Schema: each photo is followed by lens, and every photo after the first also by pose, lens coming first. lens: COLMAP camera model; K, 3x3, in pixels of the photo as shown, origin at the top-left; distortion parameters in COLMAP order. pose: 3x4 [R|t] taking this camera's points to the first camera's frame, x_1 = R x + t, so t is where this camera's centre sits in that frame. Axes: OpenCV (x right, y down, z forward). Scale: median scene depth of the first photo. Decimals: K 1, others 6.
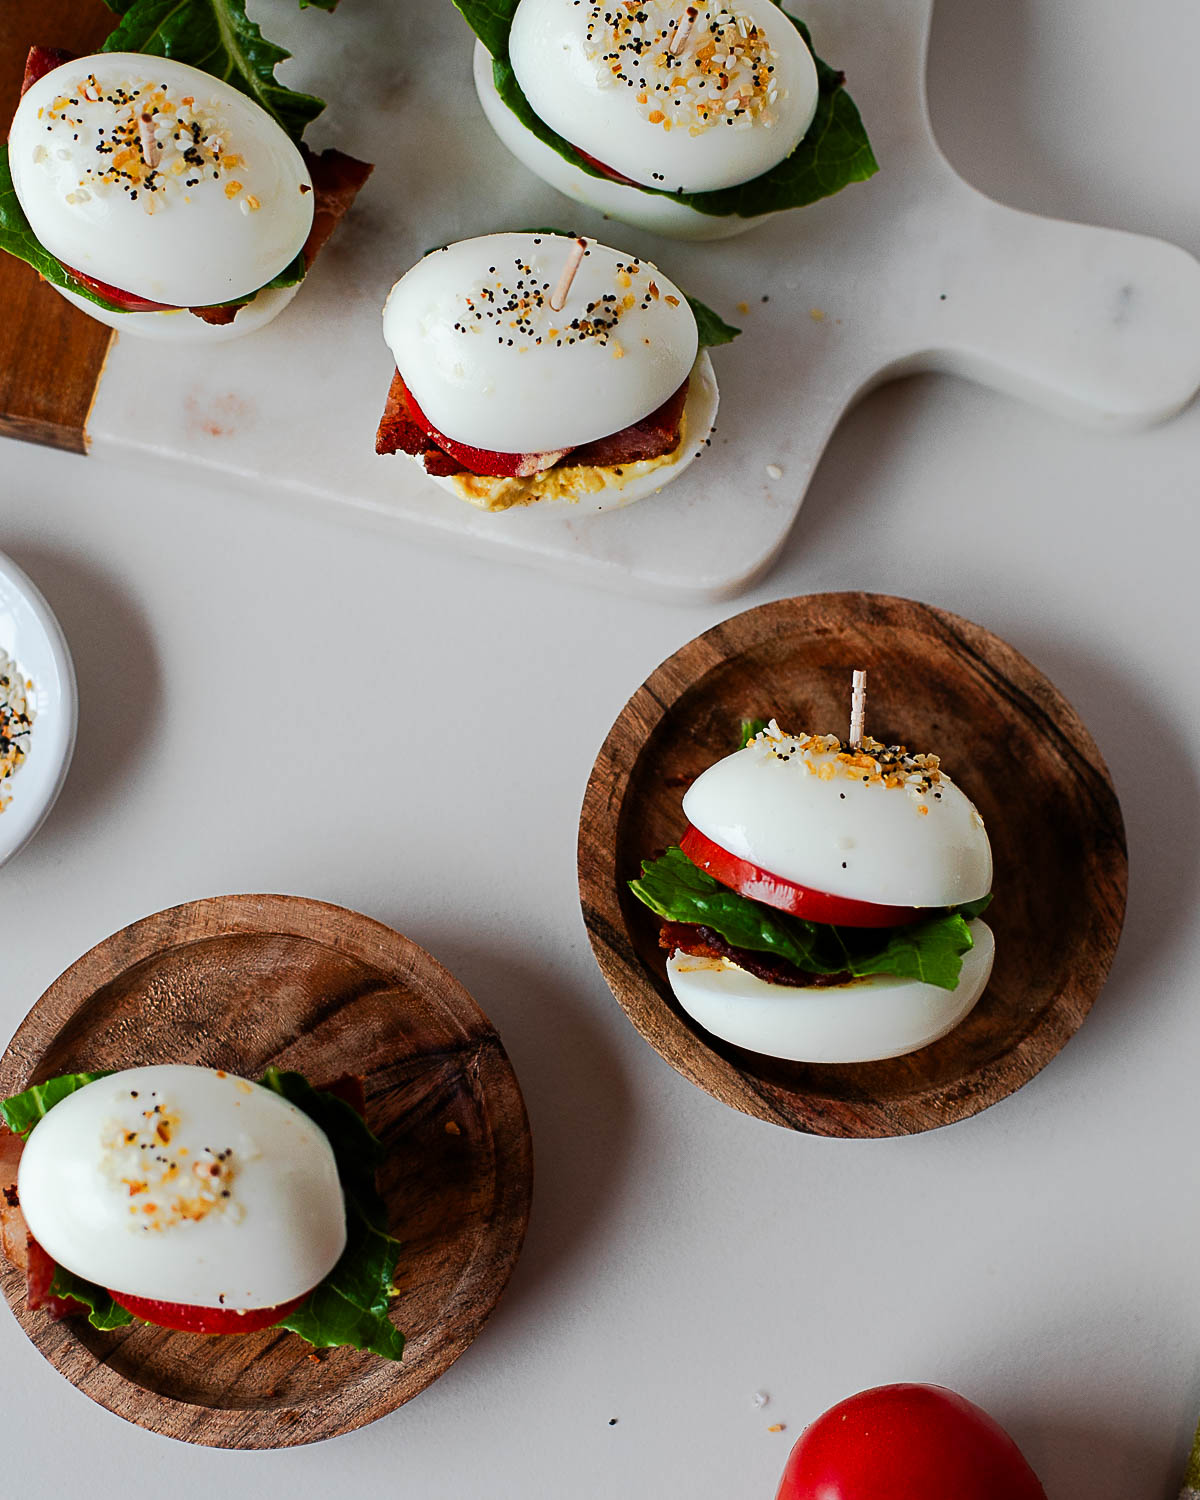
lens RADIAL K [[3581.0, 0, 600.1], [0, 3581.0, 750.3], [0, 0, 1]] dist [-0.185977, 0.000000]
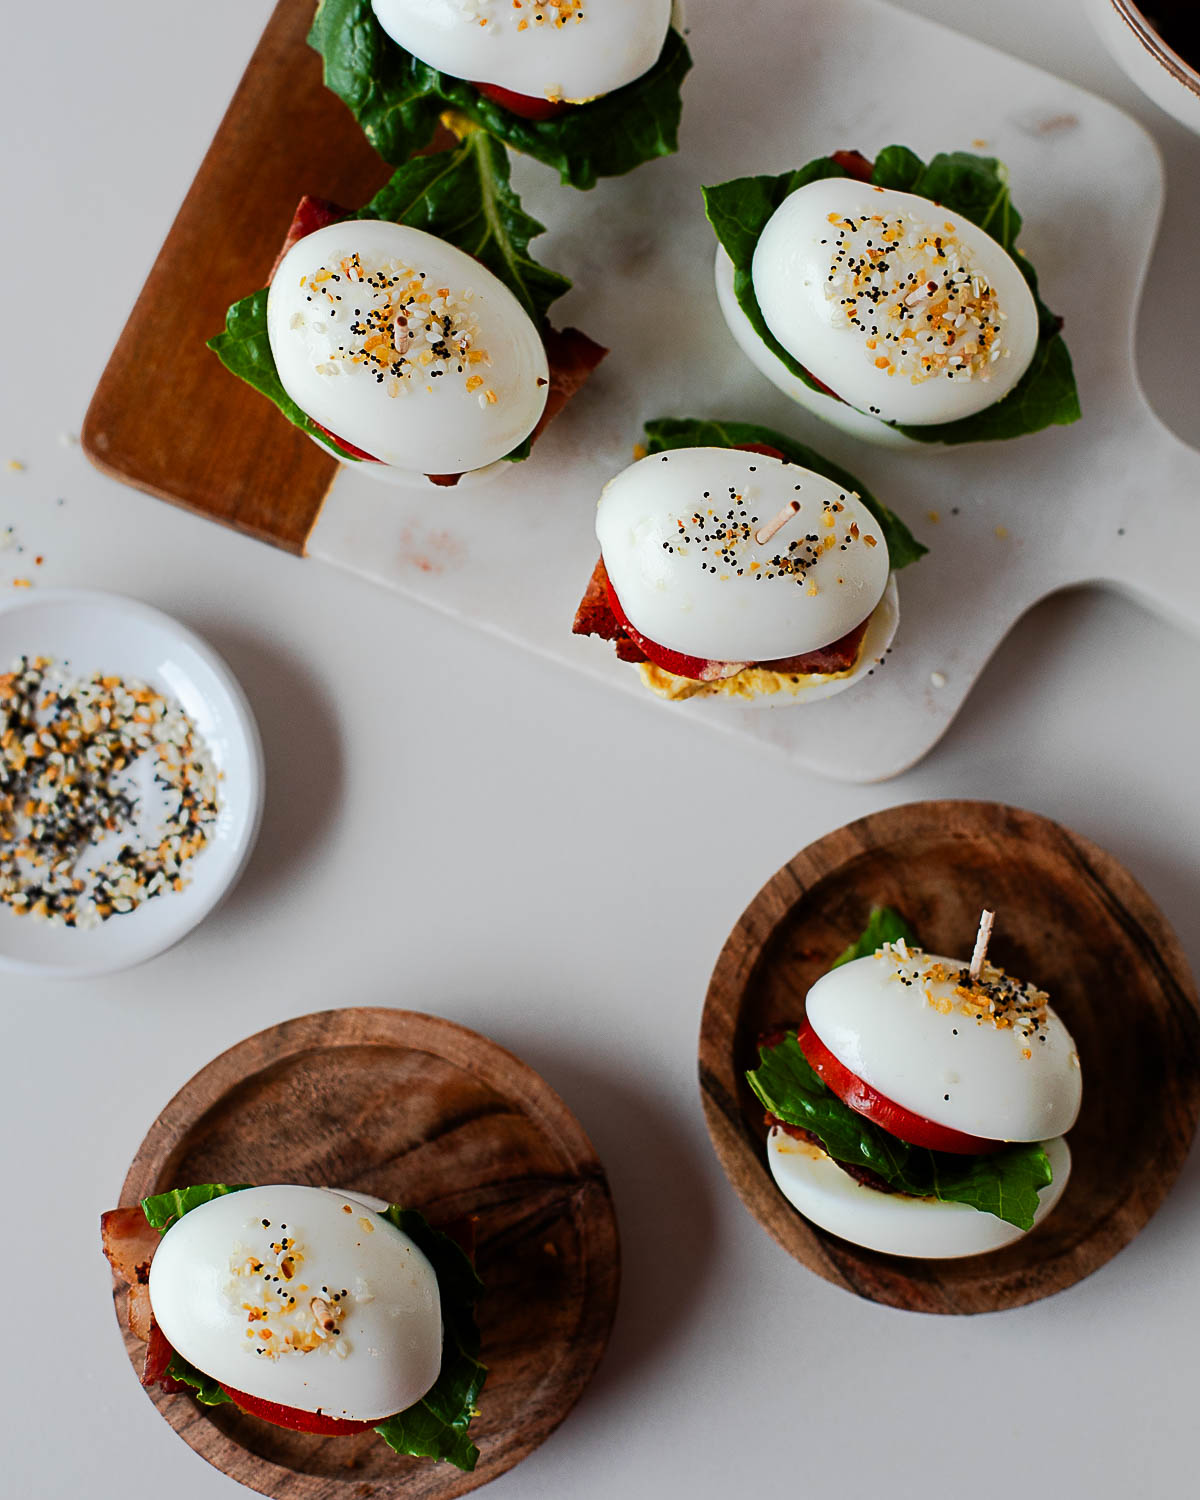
lens RADIAL K [[3169.1, 0, 543.8], [0, 3169.1, 742.3], [0, 0, 1]] dist [-0.204469, 0.000000]
pose [[0.987750, 0.150412, -0.041551, -0.026612], [-0.145634, 0.984197, 0.100734, -0.143189], [0.056046, -0.093449, 0.994045, 0.058279]]
